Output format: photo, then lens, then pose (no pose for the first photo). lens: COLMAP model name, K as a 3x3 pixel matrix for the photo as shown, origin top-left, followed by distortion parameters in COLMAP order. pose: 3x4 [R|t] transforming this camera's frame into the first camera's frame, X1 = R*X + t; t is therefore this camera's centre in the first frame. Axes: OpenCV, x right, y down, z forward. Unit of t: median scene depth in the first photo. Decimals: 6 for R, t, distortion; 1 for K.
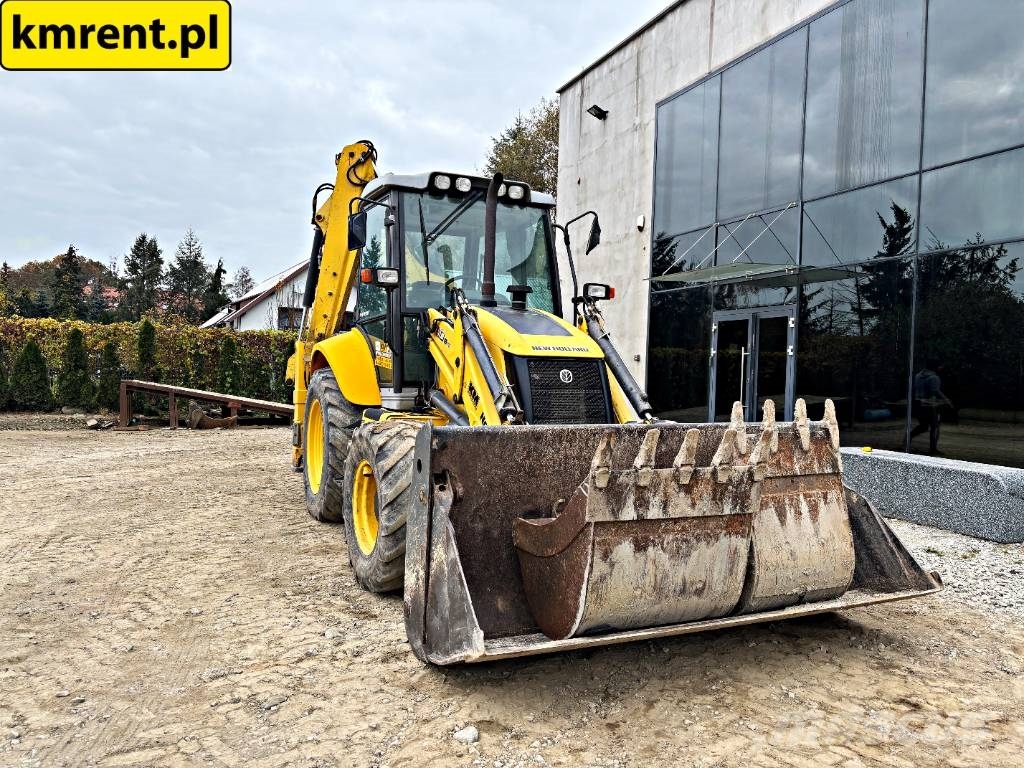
lens RADIAL K [[770.3, 0, 513.8], [0, 770.3, 381.6], [0, 0, 1]] dist [0.044296, -0.050686]
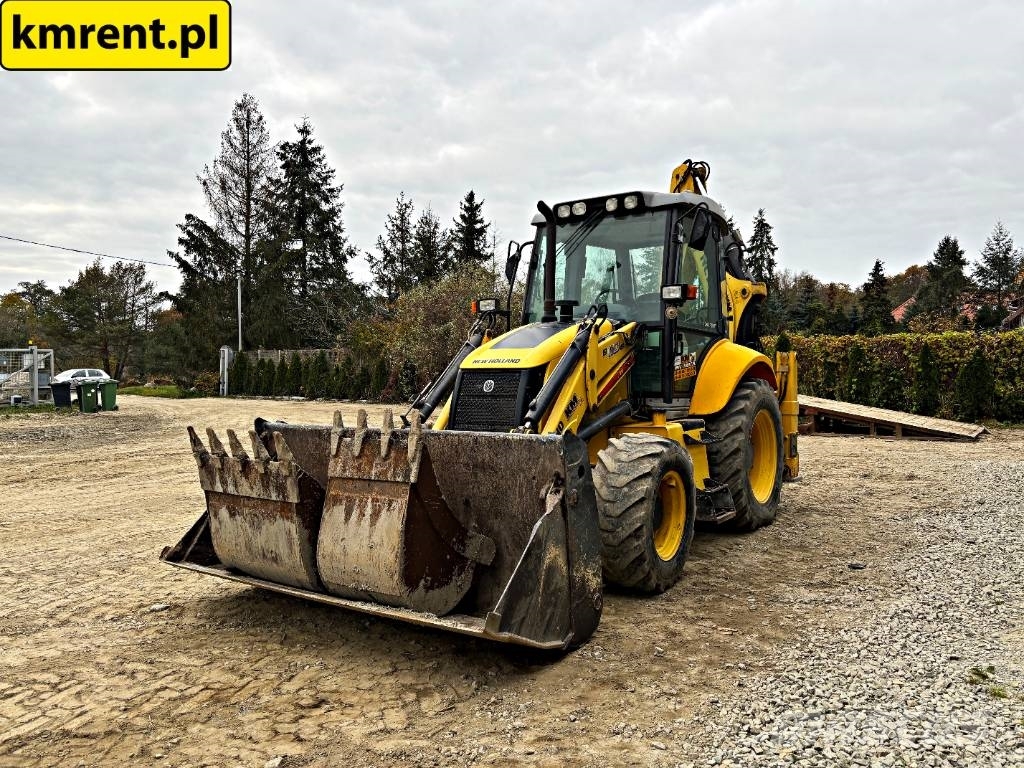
lens RADIAL K [[770.3, 0, 519.6], [0, 770.3, 378.6], [0, 0, 1]] dist [0.044296, -0.050686]
pose [[0.521983, -0.016549, -0.852795, 1.045581], [0.006033, 0.999858, -0.015711, -0.000288], [0.852934, 0.003056, 0.522009, 0.468687]]
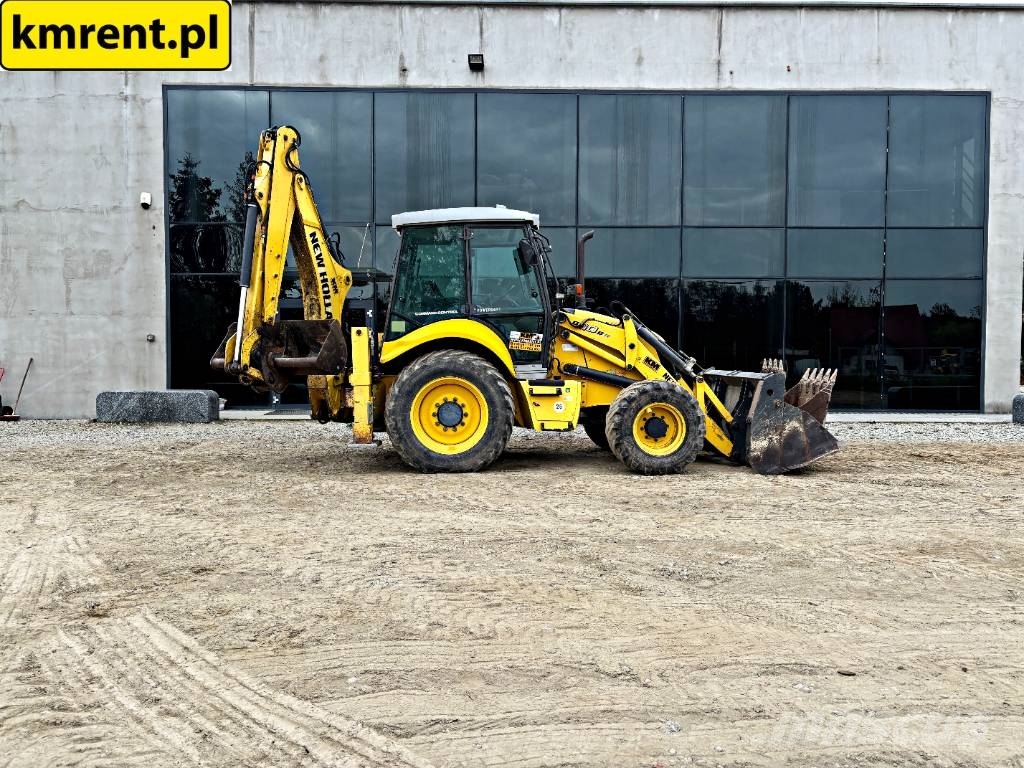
lens RADIAL K [[770.3, 0, 509.3], [0, 770.3, 389.8], [0, 0, 1]] dist [0.044296, -0.050686]
pose [[0.368646, -0.062364, 0.927475, -1.893828], [0.023222, 0.998053, 0.057879, -0.035601], [-0.929280, 0.000201, 0.369377, 0.654842]]
